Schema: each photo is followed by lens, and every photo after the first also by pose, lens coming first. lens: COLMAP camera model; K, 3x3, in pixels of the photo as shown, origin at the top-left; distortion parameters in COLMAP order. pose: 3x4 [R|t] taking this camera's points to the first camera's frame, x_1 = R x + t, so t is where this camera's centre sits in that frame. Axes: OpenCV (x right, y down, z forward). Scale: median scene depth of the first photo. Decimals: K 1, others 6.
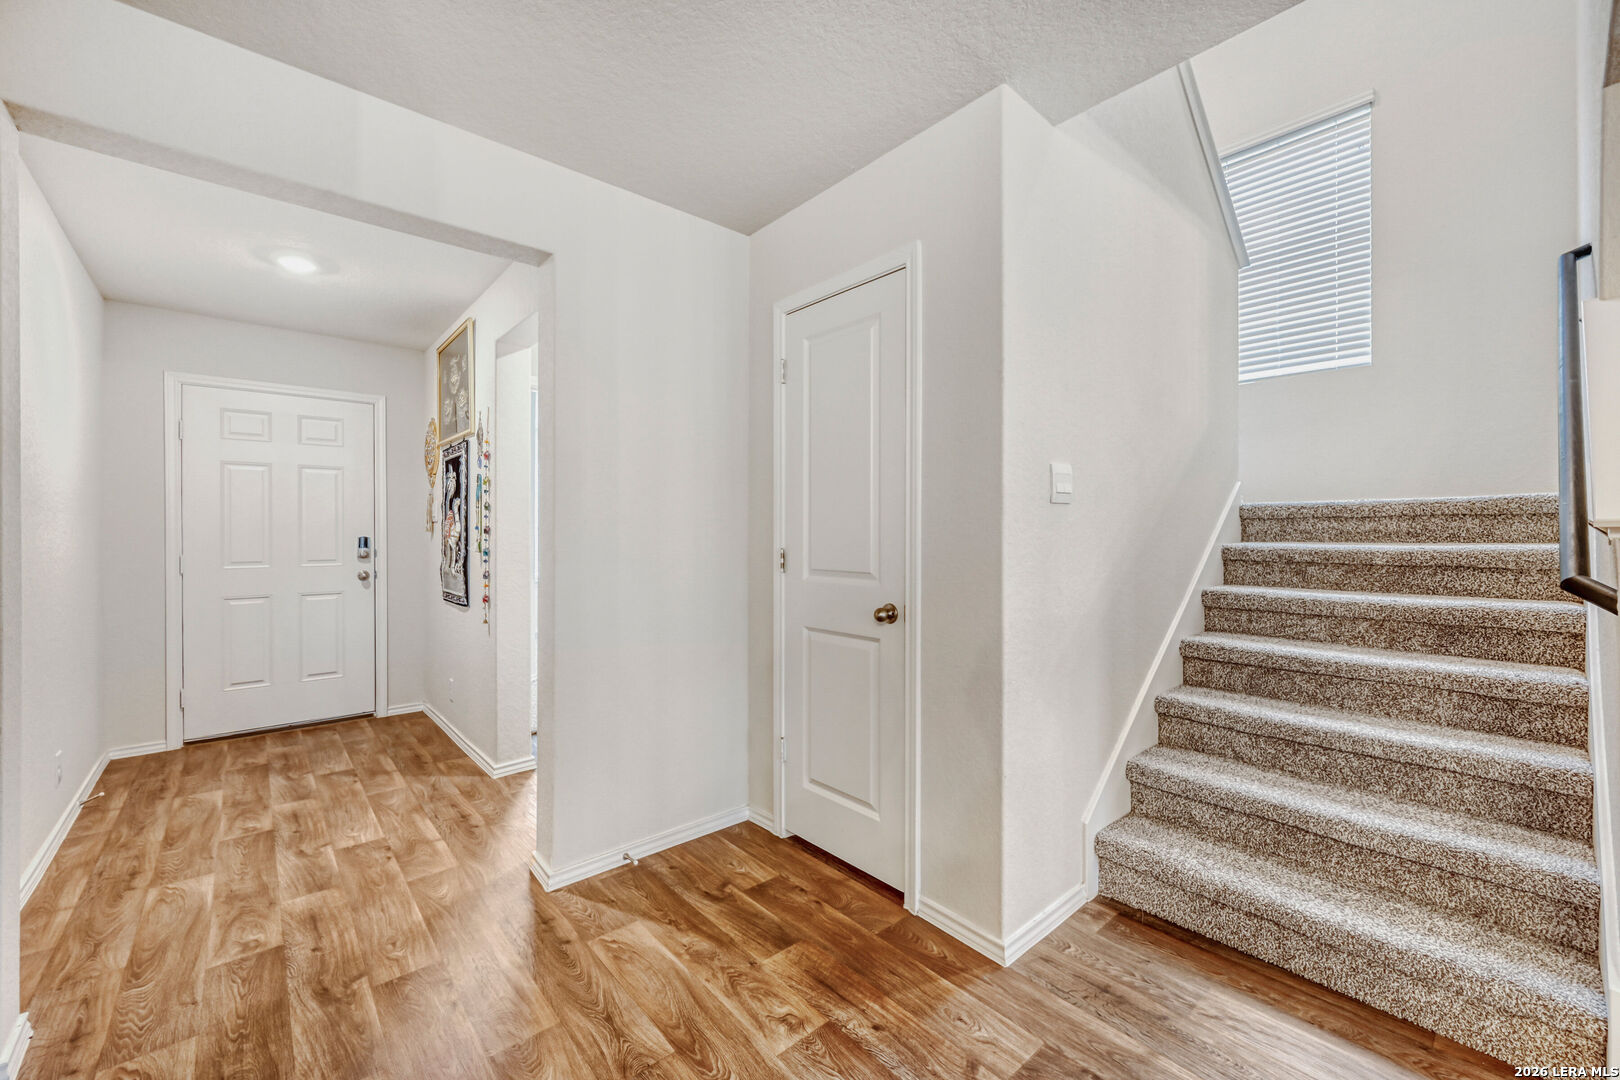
lens RADIAL K [[641.3, 0, 821.0], [0, 641.3, 543.6], [0, 0, 1]] dist [0.000835, 0.000101]
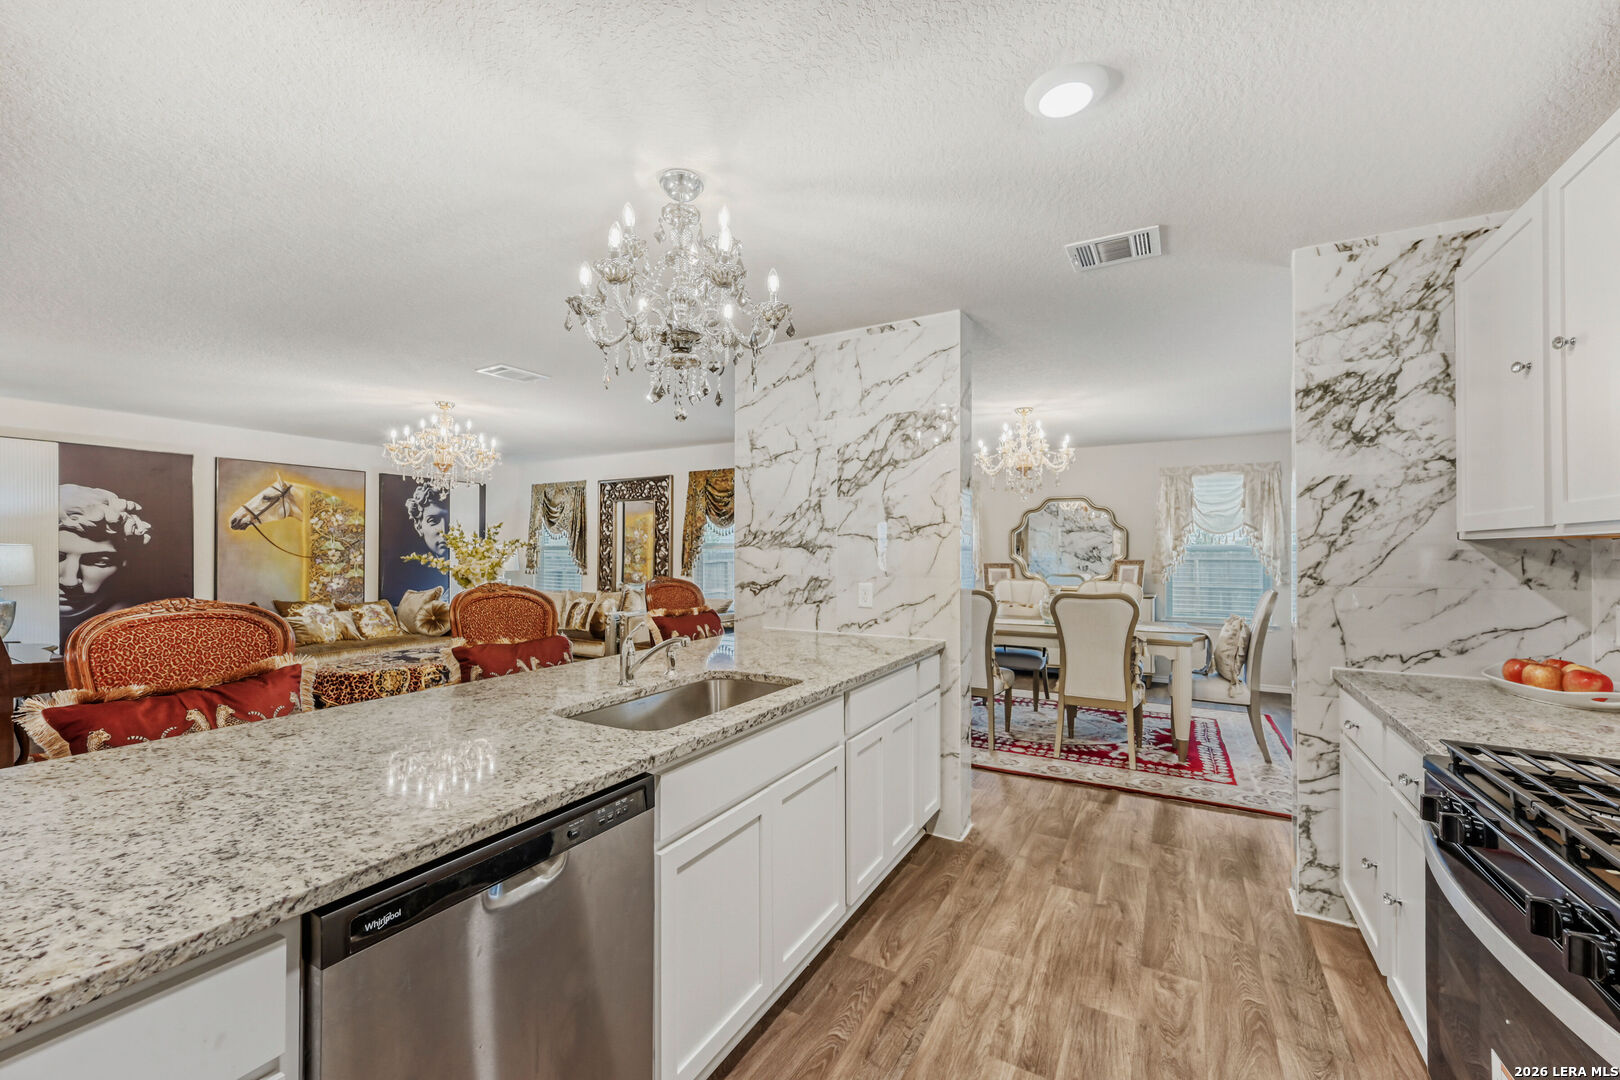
lens RADIAL K [[641.3, 0, 821.0], [0, 641.3, 543.6], [0, 0, 1]] dist [0.000835, 0.000101]
pose [[-0.319593, 0.008359, 0.947518, -1.254601], [0.015078, 0.999879, -0.003735, -0.068713], [-0.947435, 0.013093, -0.319680, 1.366719]]
